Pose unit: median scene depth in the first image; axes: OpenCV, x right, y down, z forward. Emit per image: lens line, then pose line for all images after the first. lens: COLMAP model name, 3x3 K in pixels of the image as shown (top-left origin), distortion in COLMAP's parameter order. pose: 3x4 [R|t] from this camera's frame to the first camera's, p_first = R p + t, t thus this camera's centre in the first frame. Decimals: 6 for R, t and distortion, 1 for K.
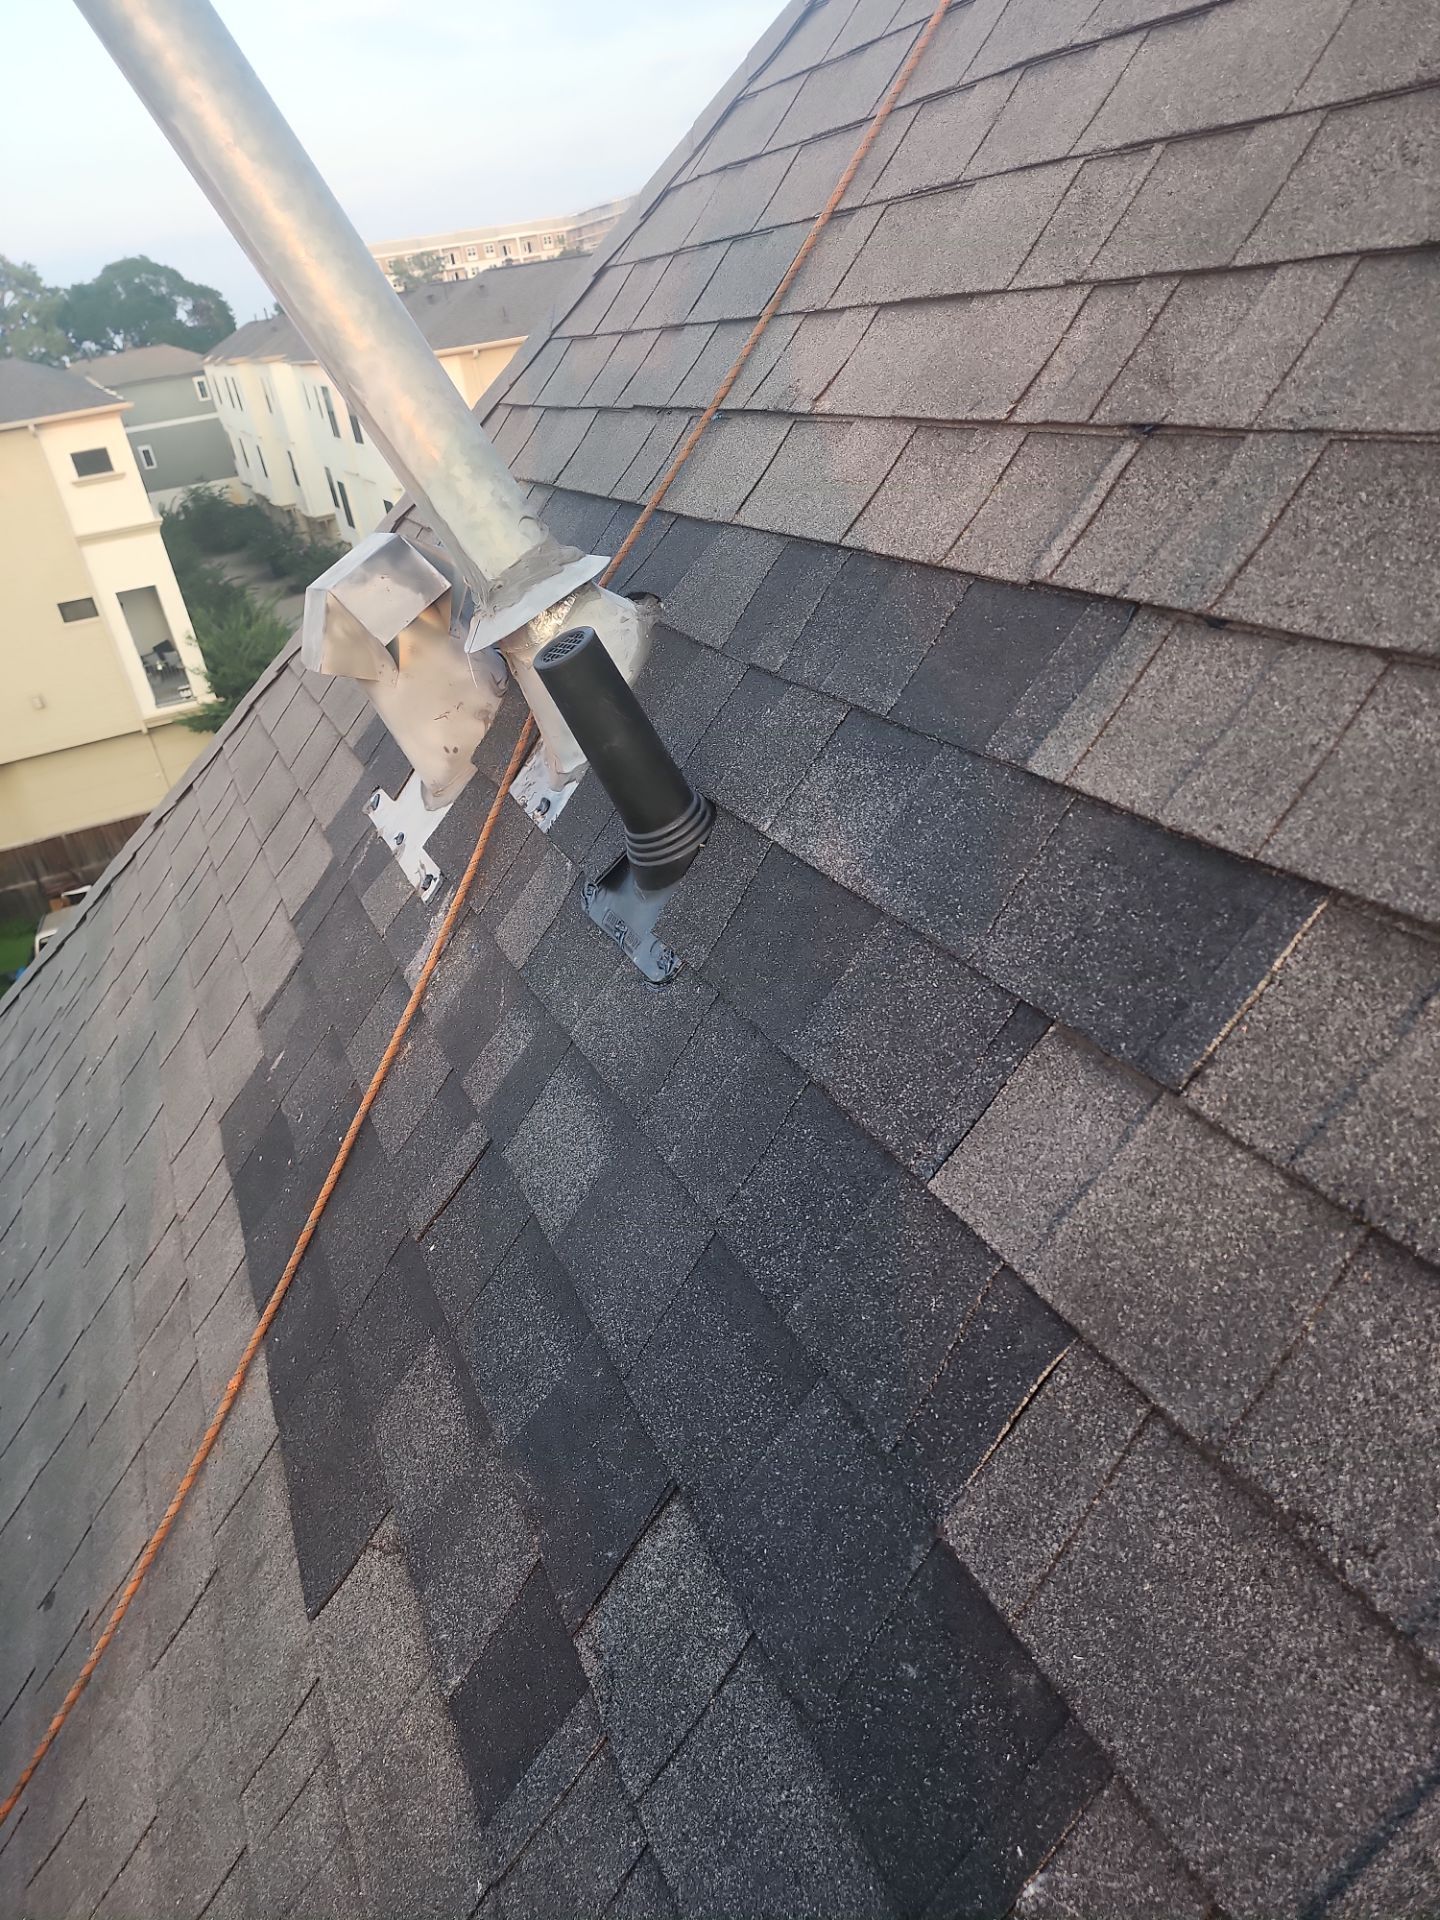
lens RADIAL K [[1343.0, 0, 761.9], [0, 1343.0, 1005.7], [0, 0, 1]] dist [0.071243, -0.075020]
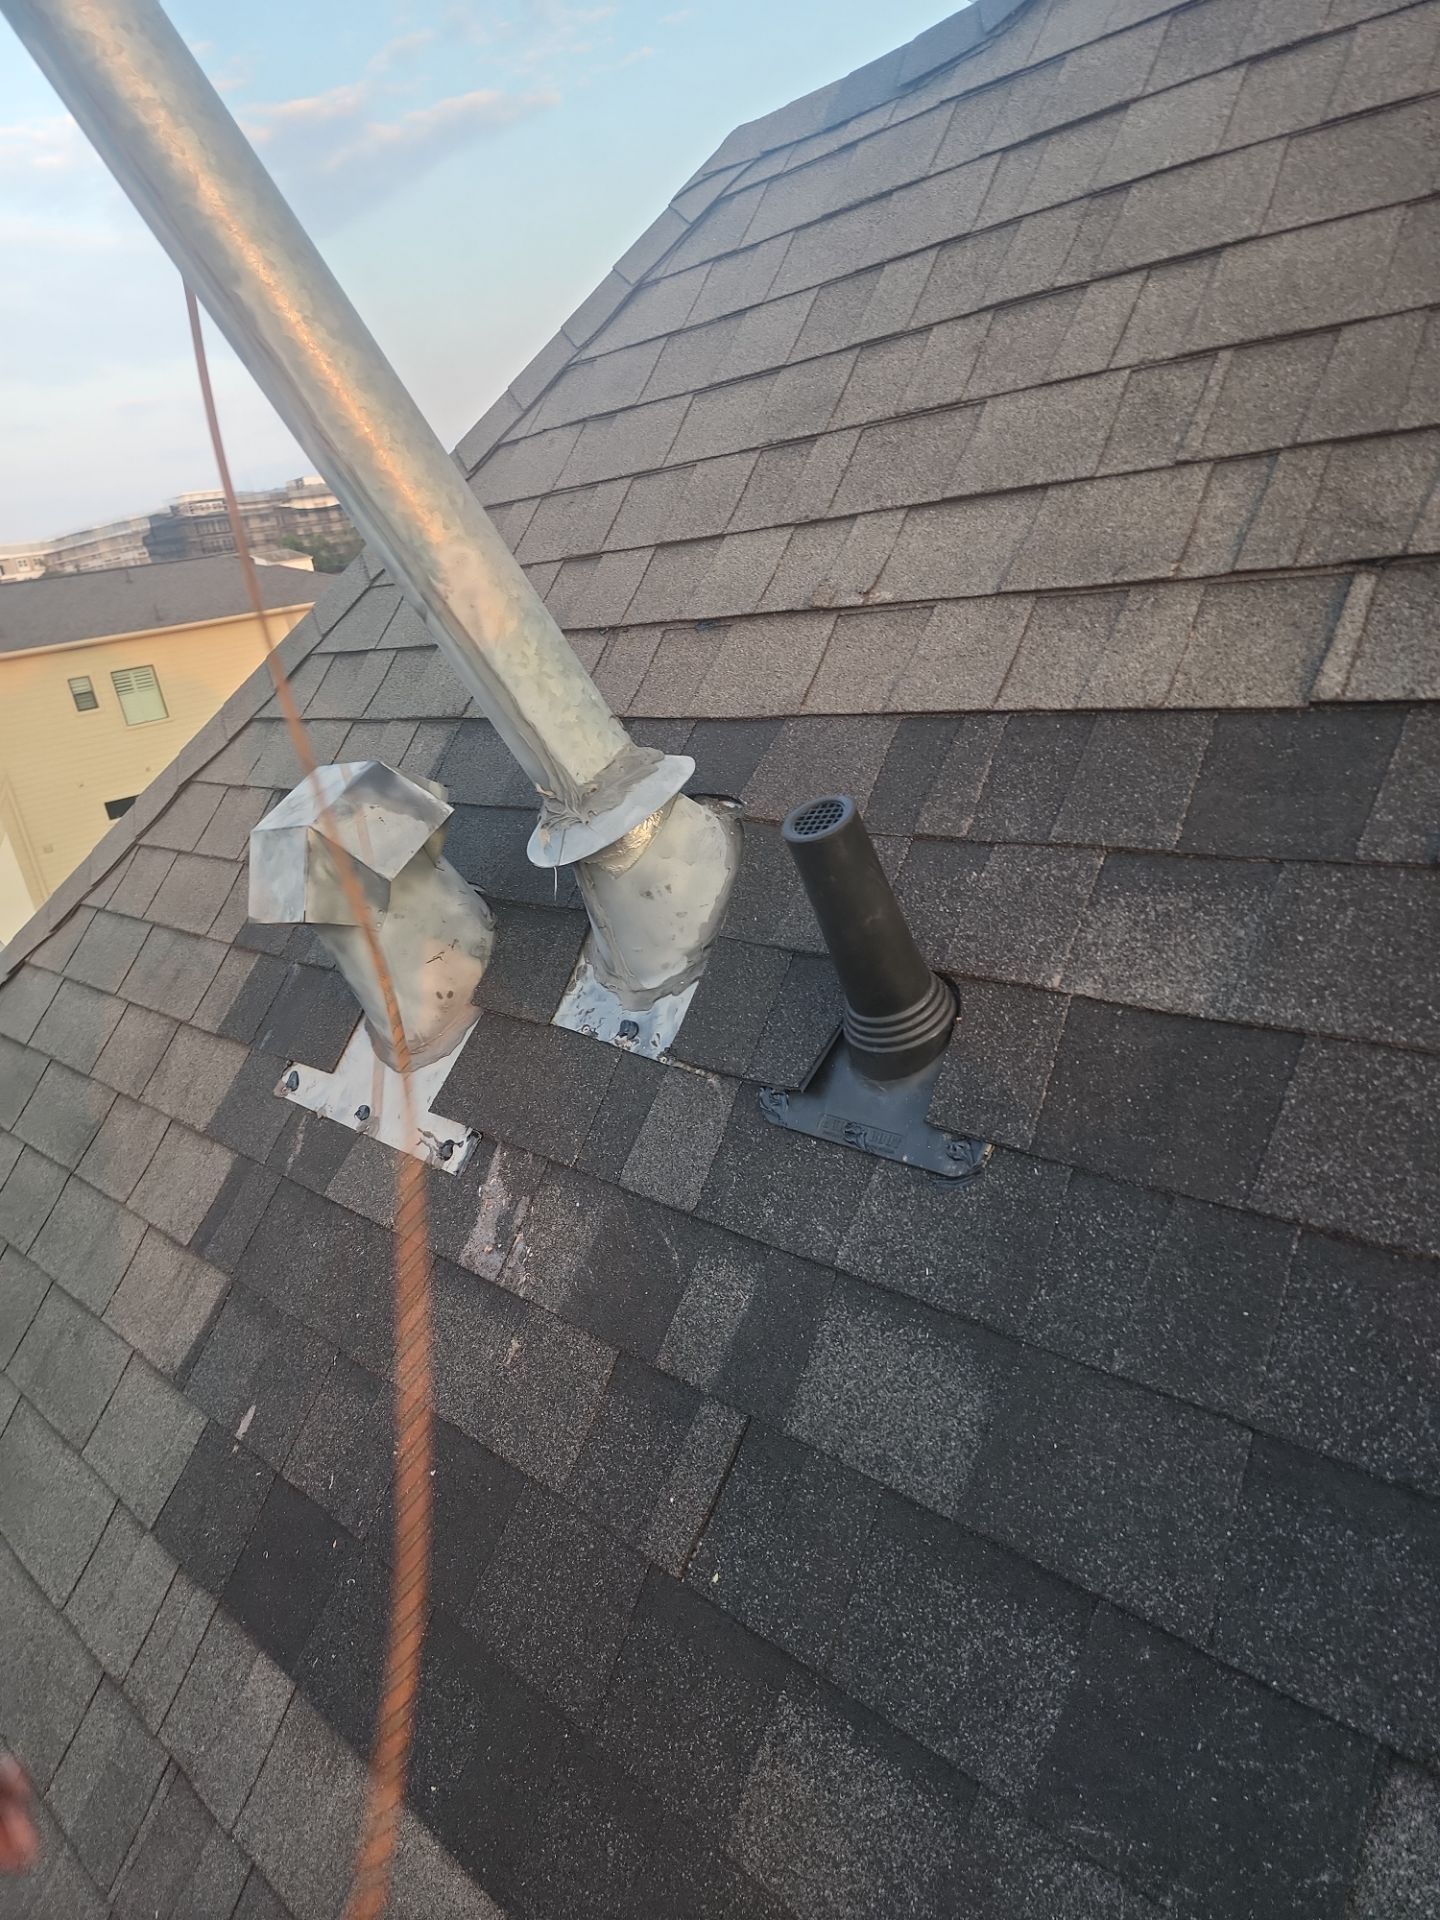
lens RADIAL K [[1346.7, 0, 791.8], [0, 1346.7, 959.4], [0, 0, 1]] dist [0.064244, -0.073614]
pose [[0.932001, -0.119241, 0.342282, -0.468376], [0.192792, 0.962755, -0.189561, -0.007780], [-0.306930, 0.242660, 0.920277, 0.196978]]
